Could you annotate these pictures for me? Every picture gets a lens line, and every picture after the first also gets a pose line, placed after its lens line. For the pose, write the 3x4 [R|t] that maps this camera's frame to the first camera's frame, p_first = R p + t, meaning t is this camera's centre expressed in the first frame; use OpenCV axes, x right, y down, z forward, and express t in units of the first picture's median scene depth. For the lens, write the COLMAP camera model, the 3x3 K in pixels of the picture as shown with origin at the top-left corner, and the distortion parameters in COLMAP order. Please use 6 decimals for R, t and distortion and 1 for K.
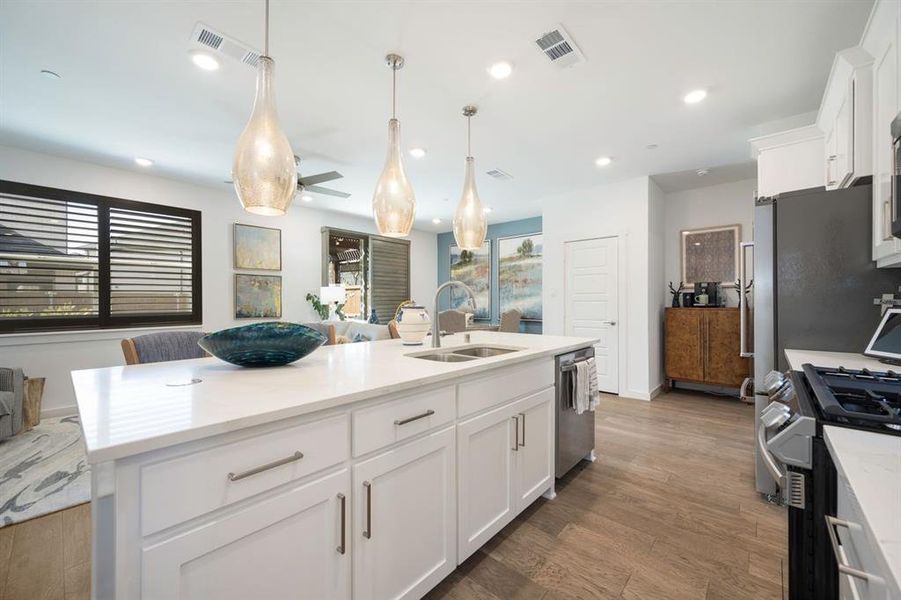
lens RADIAL K [[349.8, 0, 461.6], [0, 349.8, 302.1], [0, 0, 1]] dist [-0.003048, -0.000034]
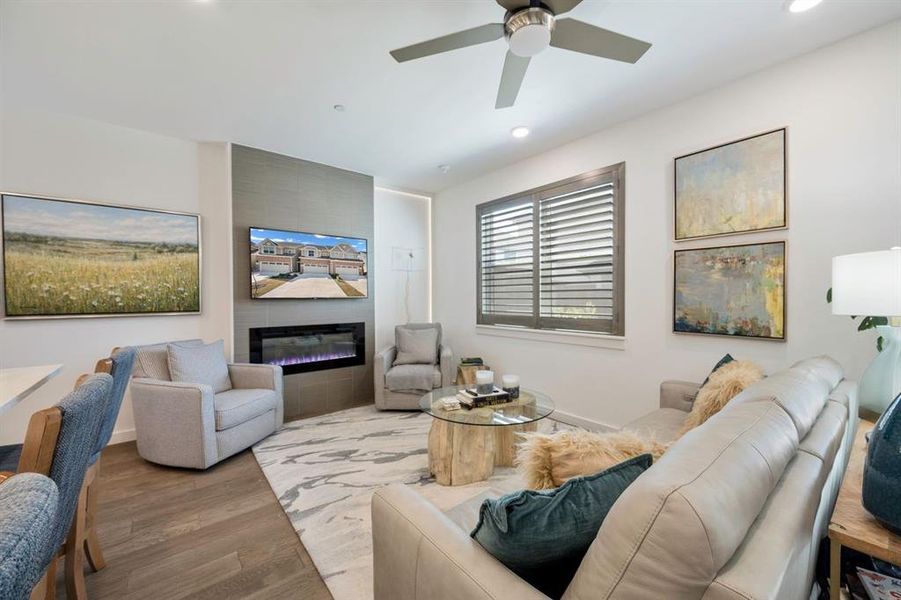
lens RADIAL K [[349.8, 0, 448.6], [0, 349.8, 301.3], [0, 0, 1]] dist [-0.003048, -0.000034]
pose [[-0.186515, 0.018264, -0.982282, -0.039891], [0.005903, 0.999830, 0.017469, -0.012811], [0.982434, -0.002540, -0.186592, 0.728062]]
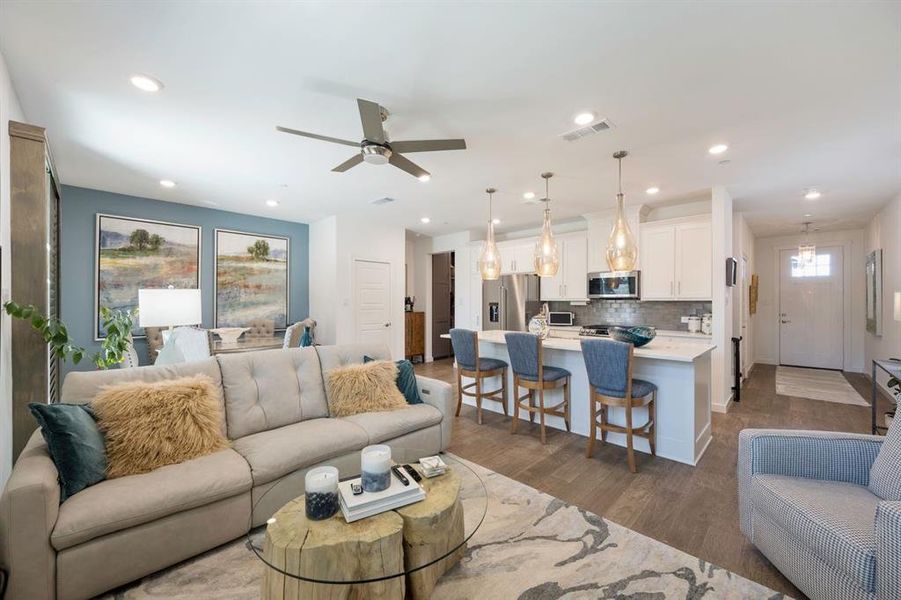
lens RADIAL K [[349.8, 0, 443.9], [0, 349.8, 297.5], [0, 0, 1]] dist [-0.003048, -0.000034]
pose [[0.084280, 0.016611, 0.996304, -0.862169], [-0.001360, 0.999862, -0.016556, -0.024659], [-0.996441, 0.000041, 0.084291, 0.598323]]
